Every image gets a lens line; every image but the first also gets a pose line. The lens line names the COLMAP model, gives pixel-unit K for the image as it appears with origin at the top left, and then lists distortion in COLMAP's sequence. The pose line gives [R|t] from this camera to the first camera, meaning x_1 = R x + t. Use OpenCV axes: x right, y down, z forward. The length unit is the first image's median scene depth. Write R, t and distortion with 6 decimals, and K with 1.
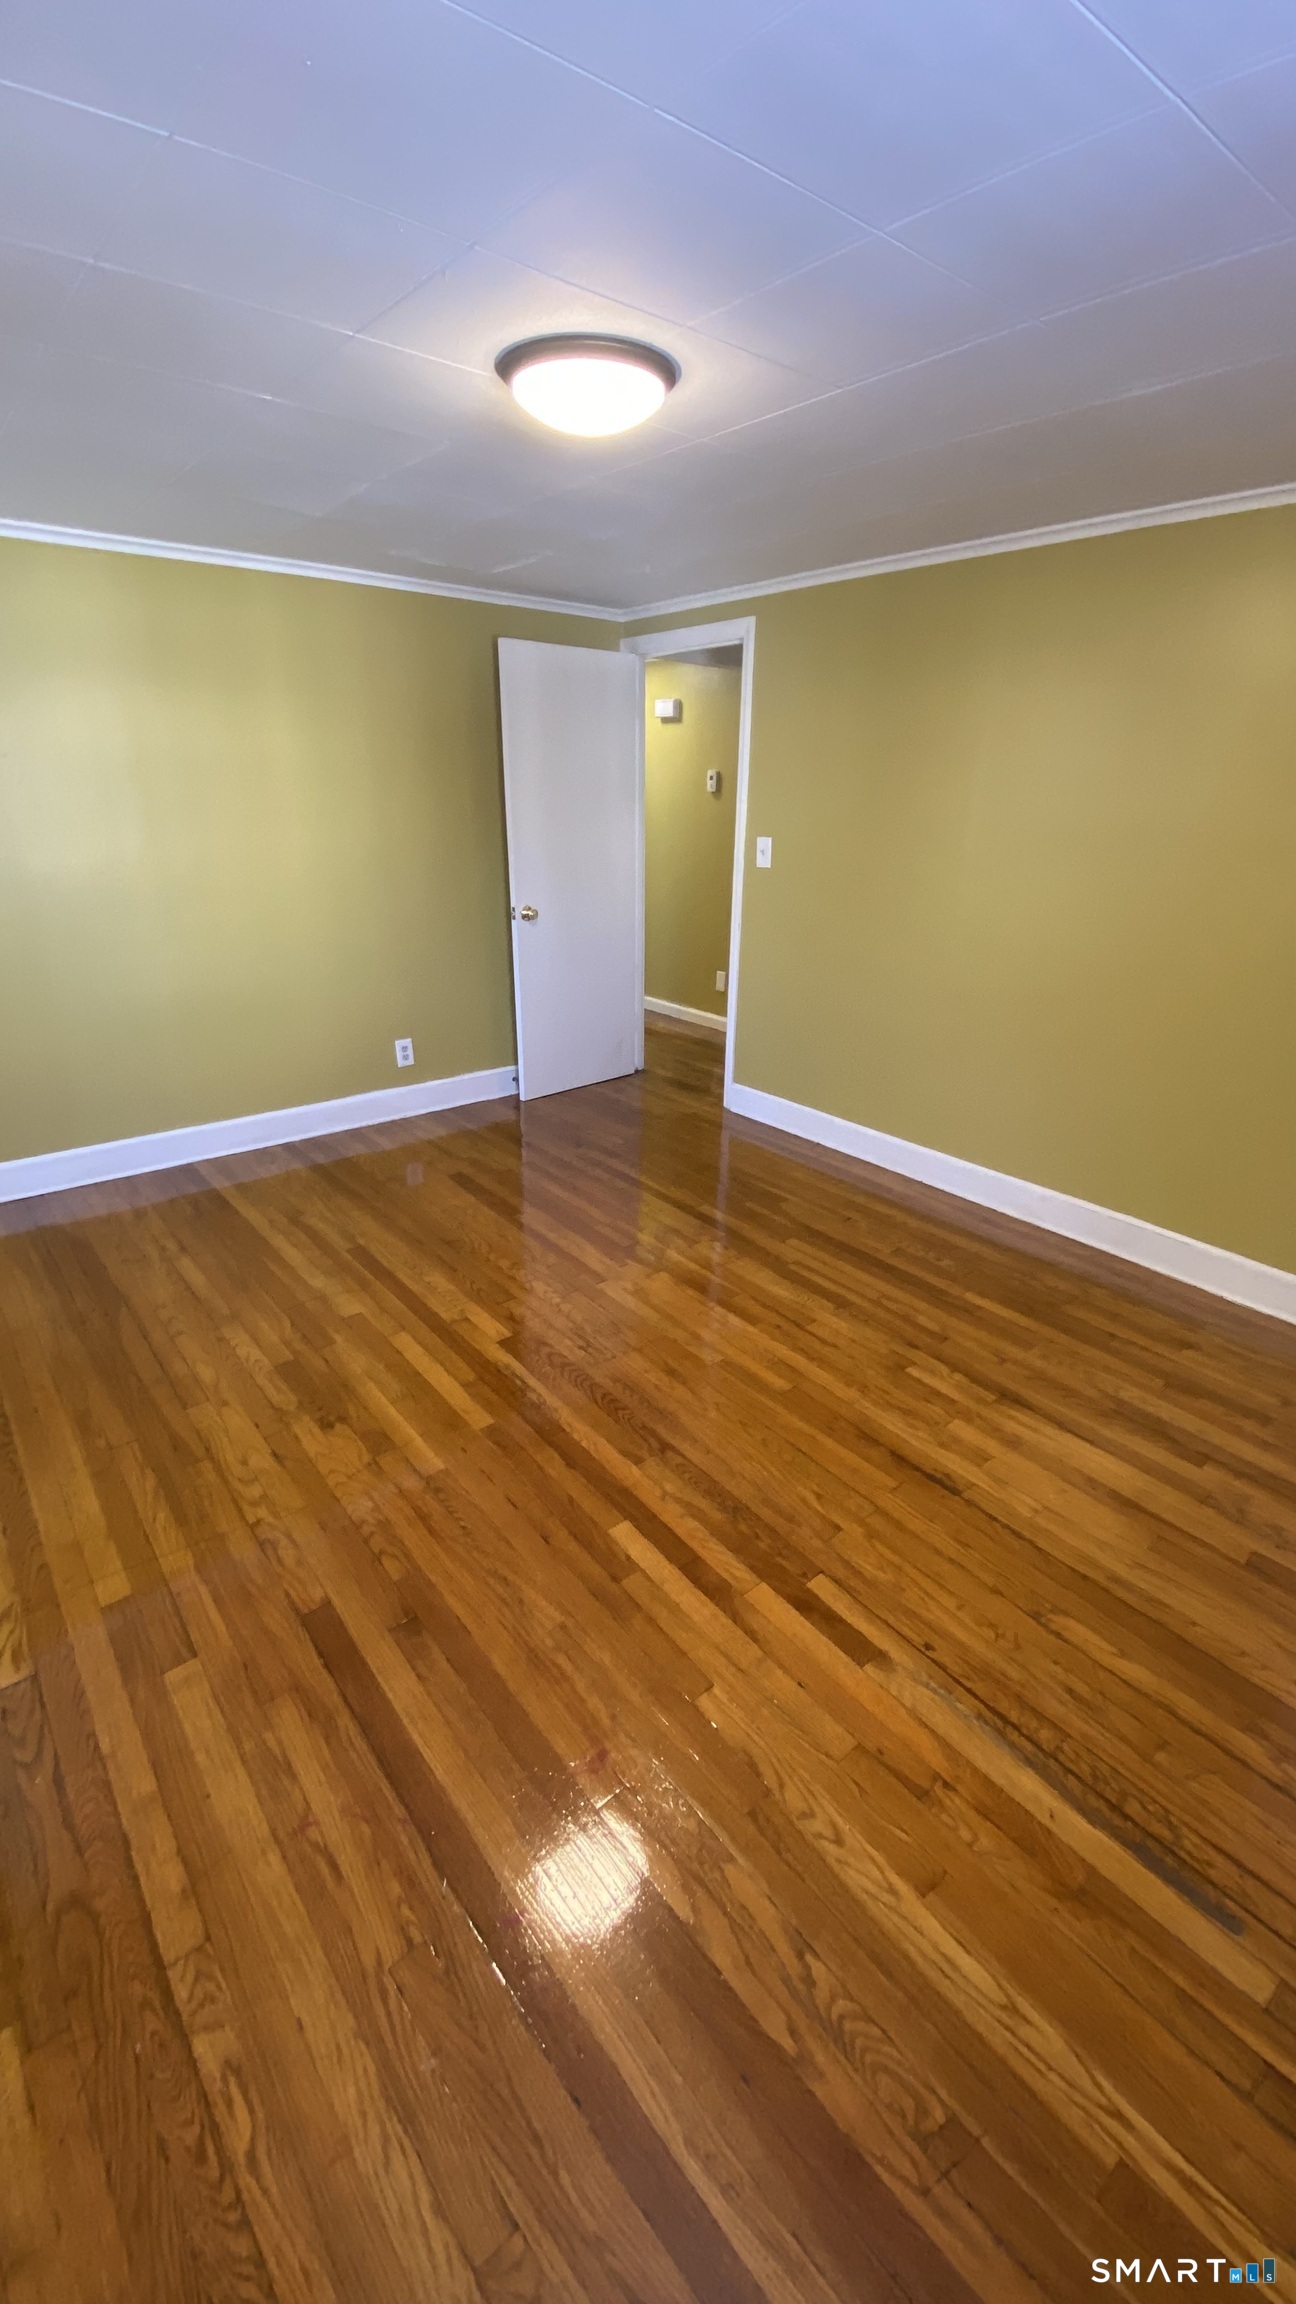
lens RADIAL K [[926.4, 0, 655.6], [0, 926.4, 1158.1], [0, 0, 1]] dist [0.021260, -0.022064]
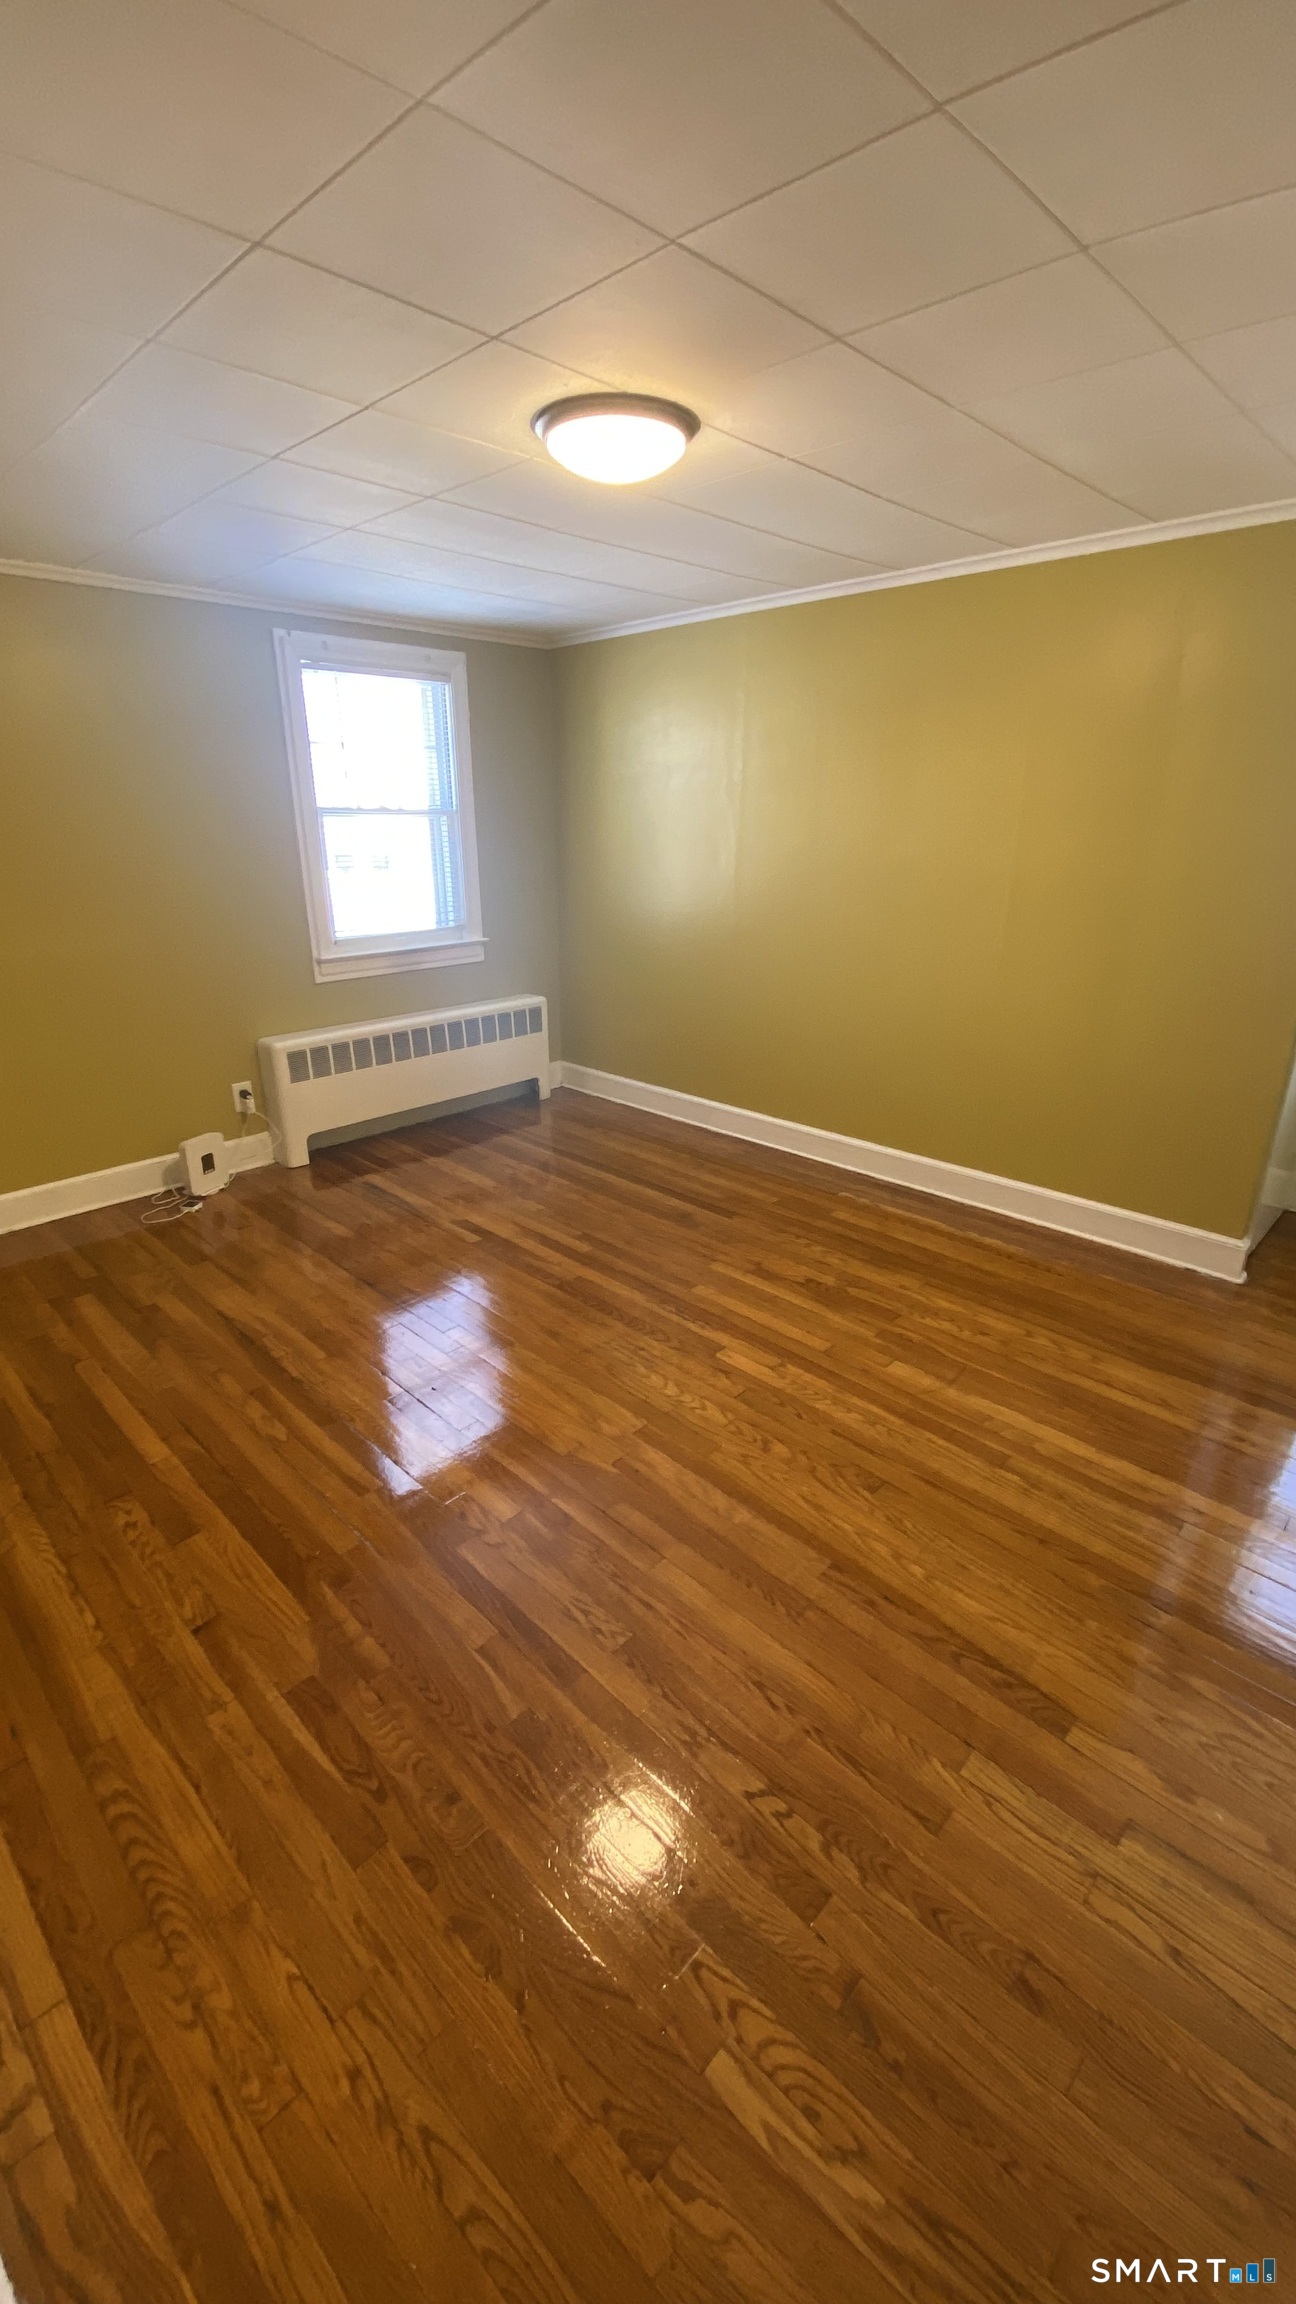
lens RADIAL K [[926.4, 0, 652.6], [0, 926.4, 1156.4], [0, 0, 1]] dist [0.021260, -0.022064]
pose [[-0.994159, 0.021095, -0.105843, 0.011834], [-0.055704, 0.739687, 0.670641, -0.668655], [0.092438, 0.672620, -0.734192, 1.686672]]
